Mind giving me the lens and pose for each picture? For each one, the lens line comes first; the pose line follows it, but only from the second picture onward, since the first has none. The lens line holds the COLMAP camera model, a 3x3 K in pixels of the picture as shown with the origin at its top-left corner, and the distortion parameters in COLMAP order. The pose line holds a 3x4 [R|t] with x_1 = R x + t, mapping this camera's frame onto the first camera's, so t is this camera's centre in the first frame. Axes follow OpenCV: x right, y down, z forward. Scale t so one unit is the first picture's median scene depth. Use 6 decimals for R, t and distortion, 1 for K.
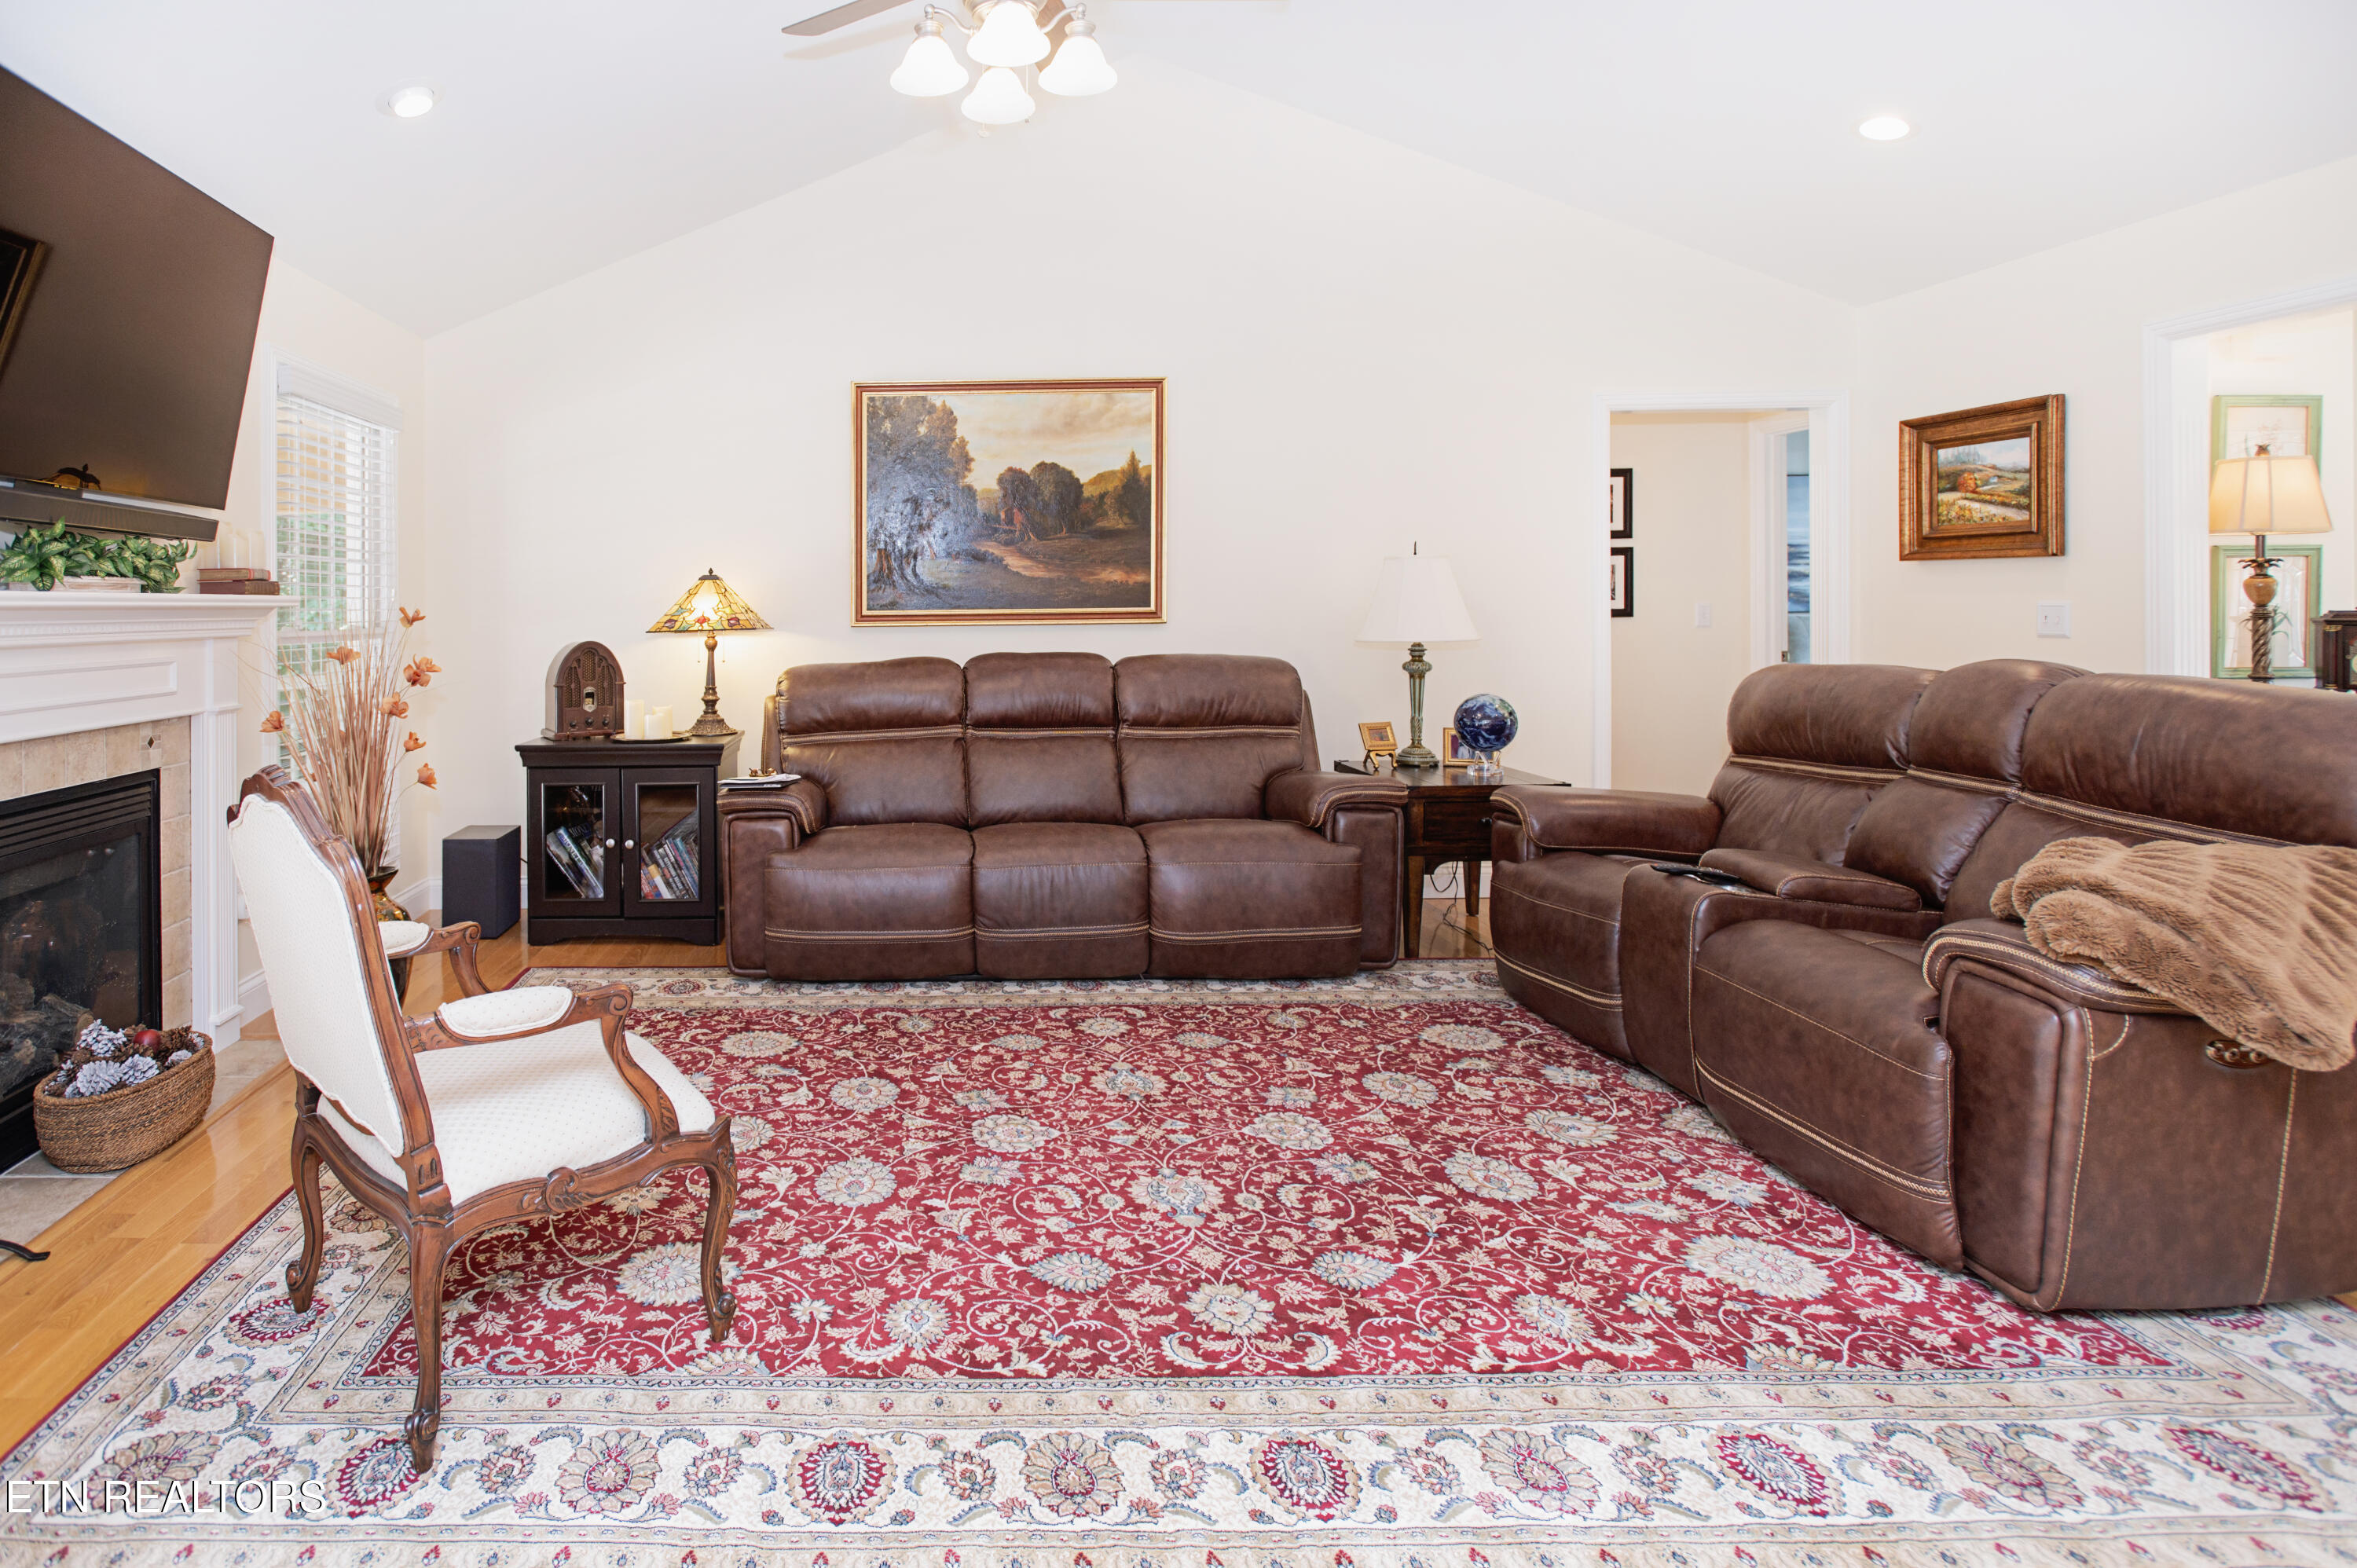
lens RADIAL K [[1130.9, 0, 957.6], [0, 1130.9, 642.8], [0, 0, 1]] dist [-0.011915, -0.002337]
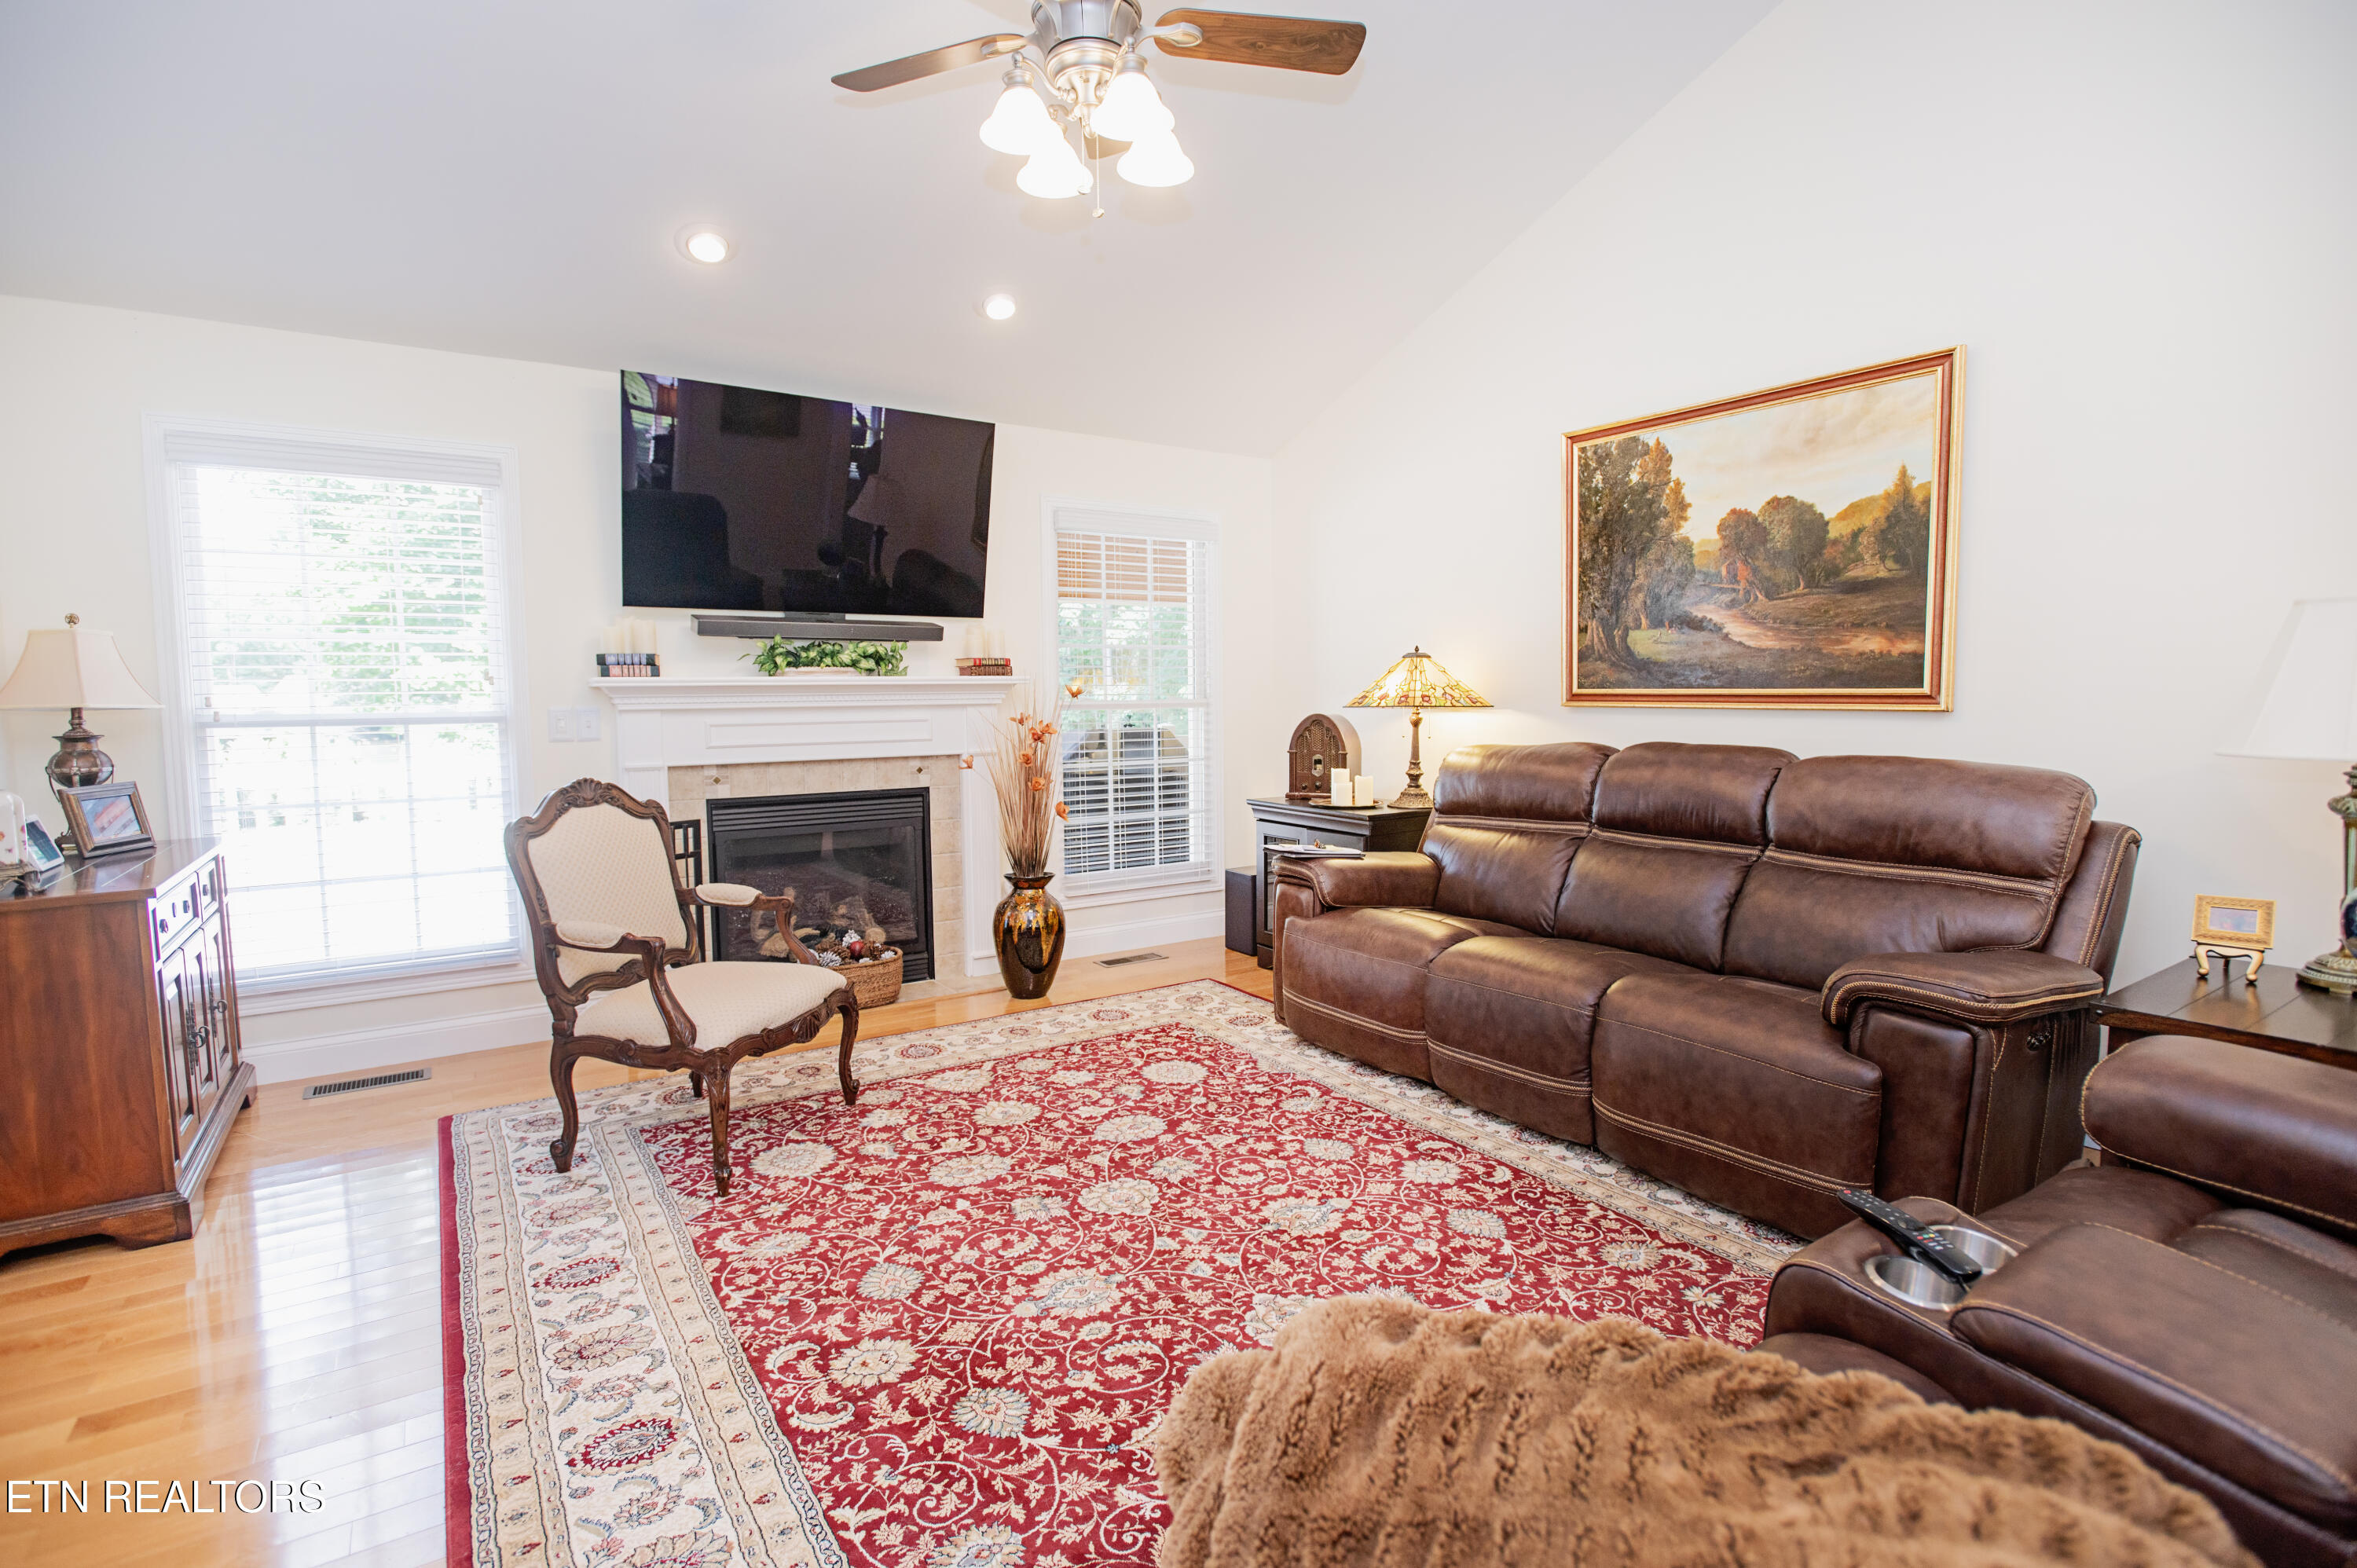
lens RADIAL K [[1130.9, 0, 1315.3], [0, 1130.9, 792.5], [0, 0, 1]] dist [-0.011915, -0.002337]
pose [[0.601458, 0.082814, -0.794601, 0.529949], [-0.026193, 0.996122, 0.083991, -0.016650], [0.798475, -0.029704, 0.601295, 0.293009]]
